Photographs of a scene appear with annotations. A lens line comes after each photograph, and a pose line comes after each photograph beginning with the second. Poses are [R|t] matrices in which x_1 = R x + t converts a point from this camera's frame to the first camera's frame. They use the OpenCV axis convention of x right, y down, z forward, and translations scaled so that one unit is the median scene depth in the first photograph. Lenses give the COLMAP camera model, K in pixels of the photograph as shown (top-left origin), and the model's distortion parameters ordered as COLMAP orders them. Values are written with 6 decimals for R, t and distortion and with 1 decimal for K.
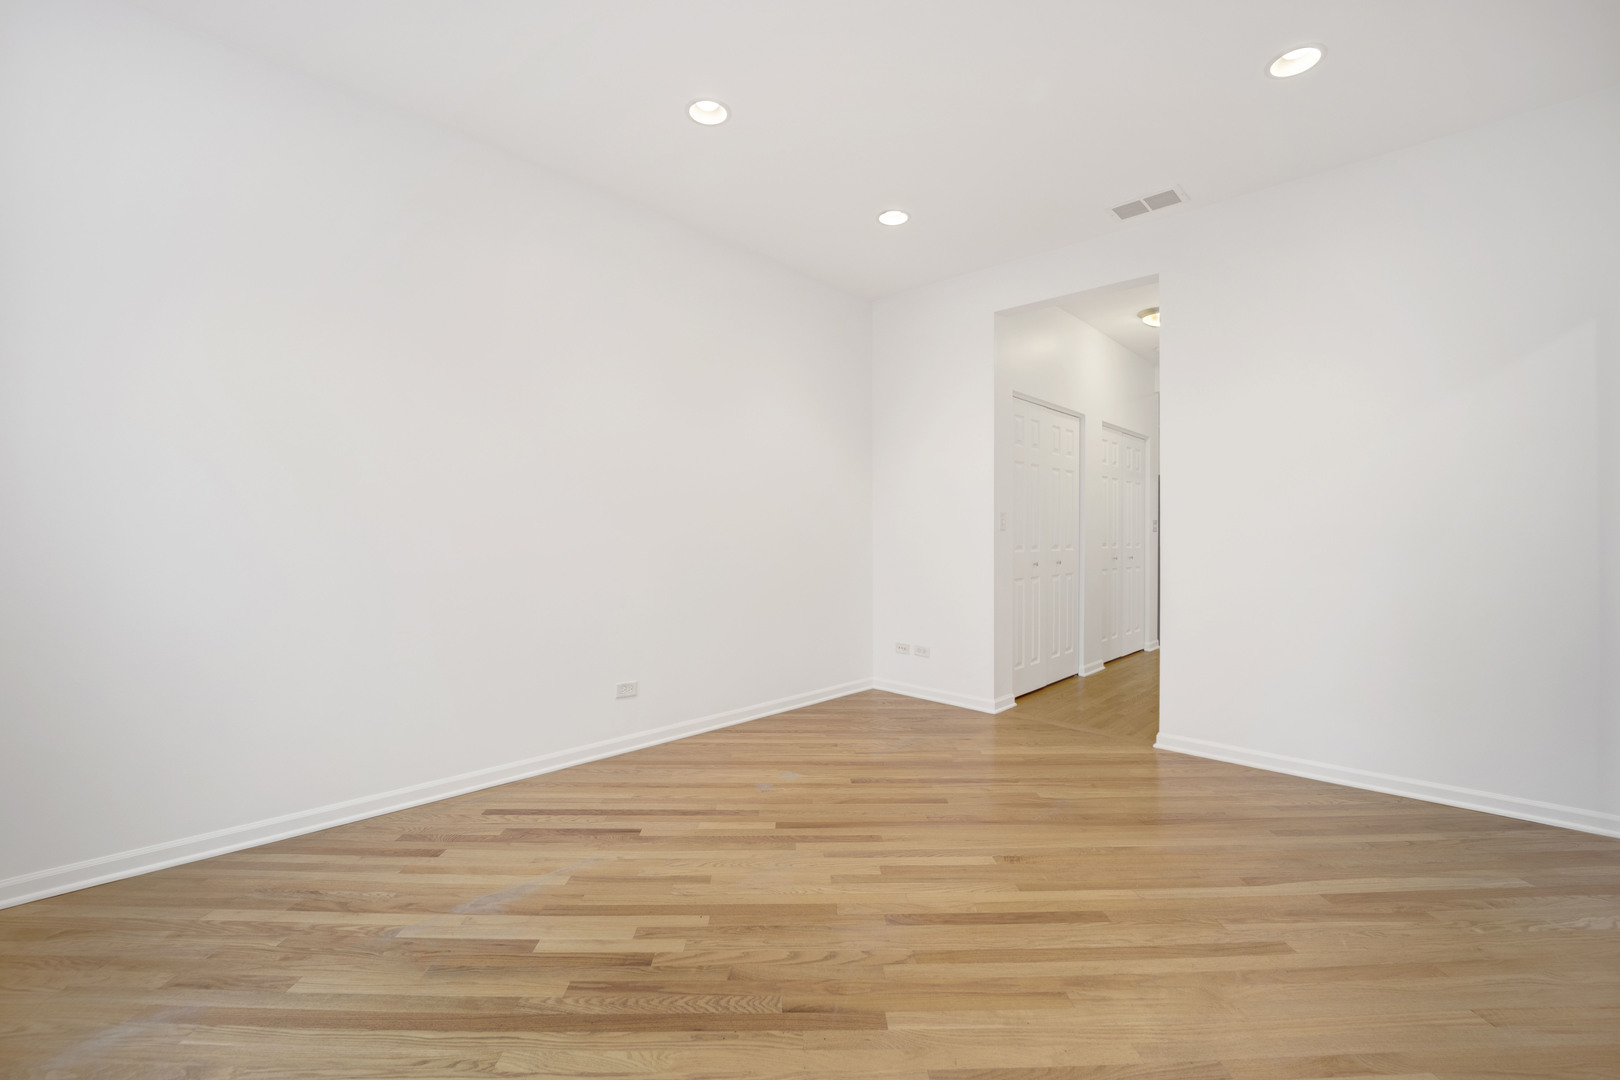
lens RADIAL K [[663.9, 0, 834.7], [0, 663.9, 535.6], [0, 0, 1]] dist [-0.023429, -0.000754]
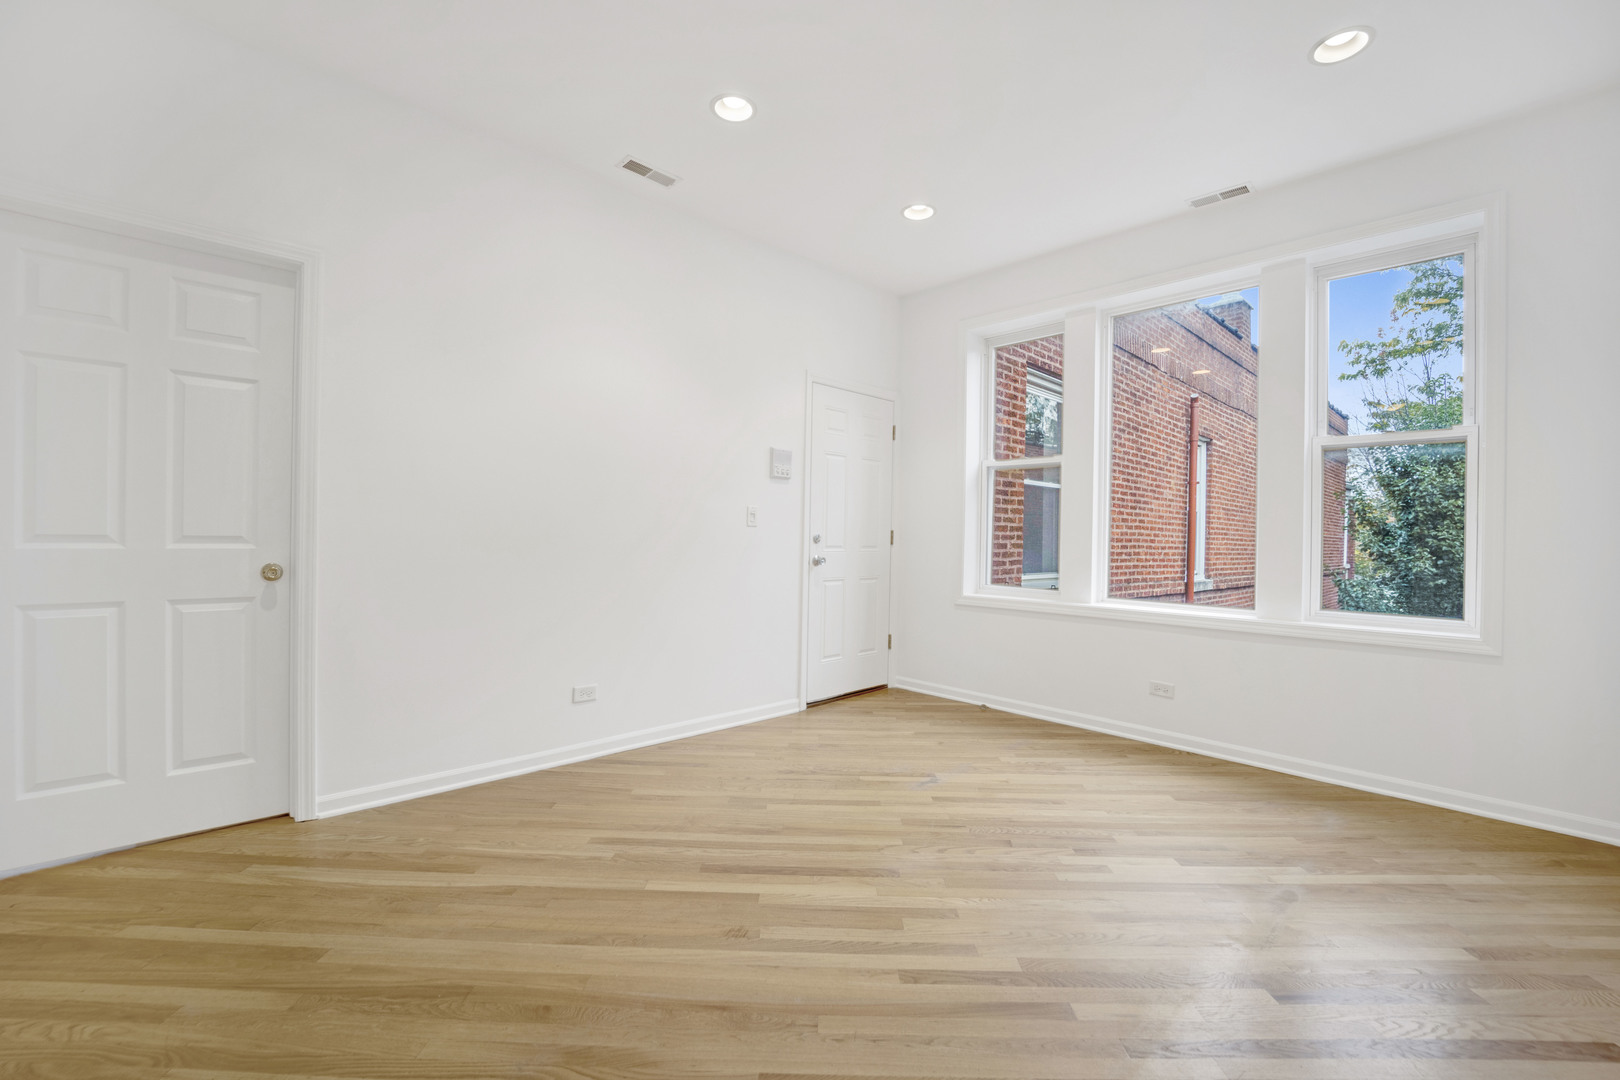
lens RADIAL K [[671.8, 0, 785.3], [0, 671.8, 537.2], [0, 0, 1]] dist [-0.018895, -0.000658]
pose [[-0.992820, -0.019175, 0.118068, 0.121297], [-0.018761, 0.999813, 0.004614, 0.001455], [-0.118135, 0.002366, -0.992995, 1.781321]]
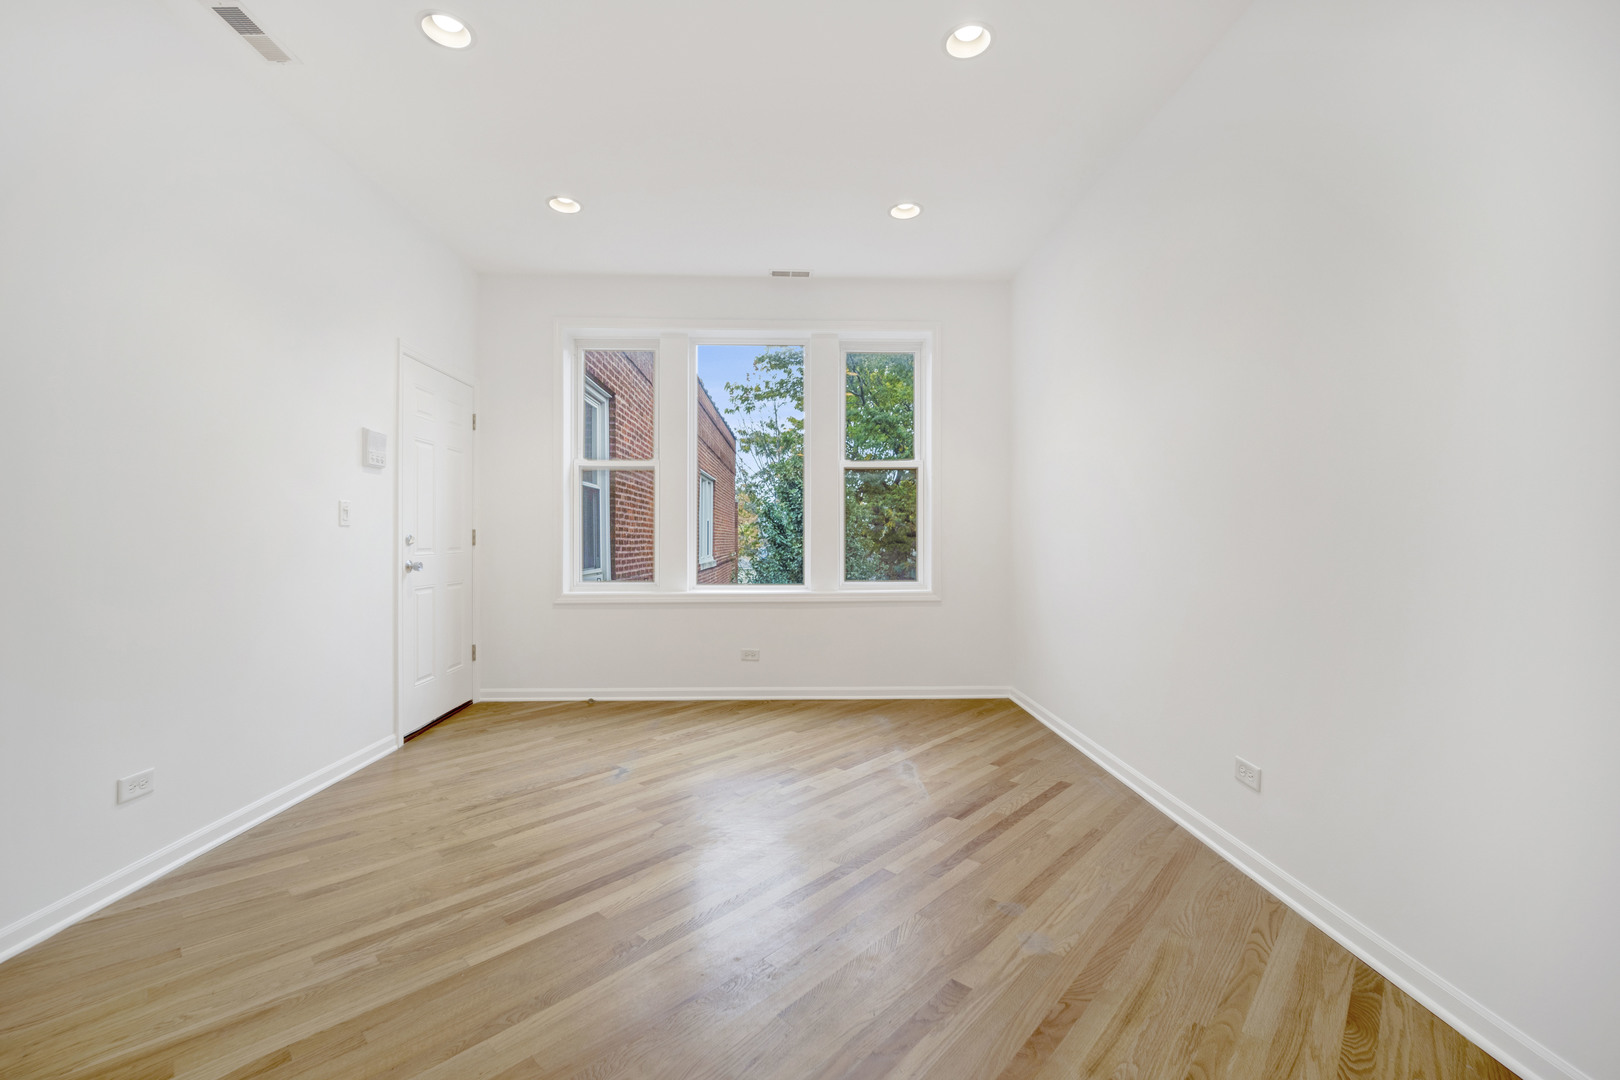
lens RADIAL K [[692.8, 0, 795.3], [0, 692.8, 534.9], [0, 0, 1]] dist [-0.020951, -0.000815]
pose [[-0.743357, -0.003084, -0.668887, 0.653435], [-0.000704, 0.999992, -0.003829, 0.005760], [0.668894, -0.002376, -0.743354, 1.720190]]
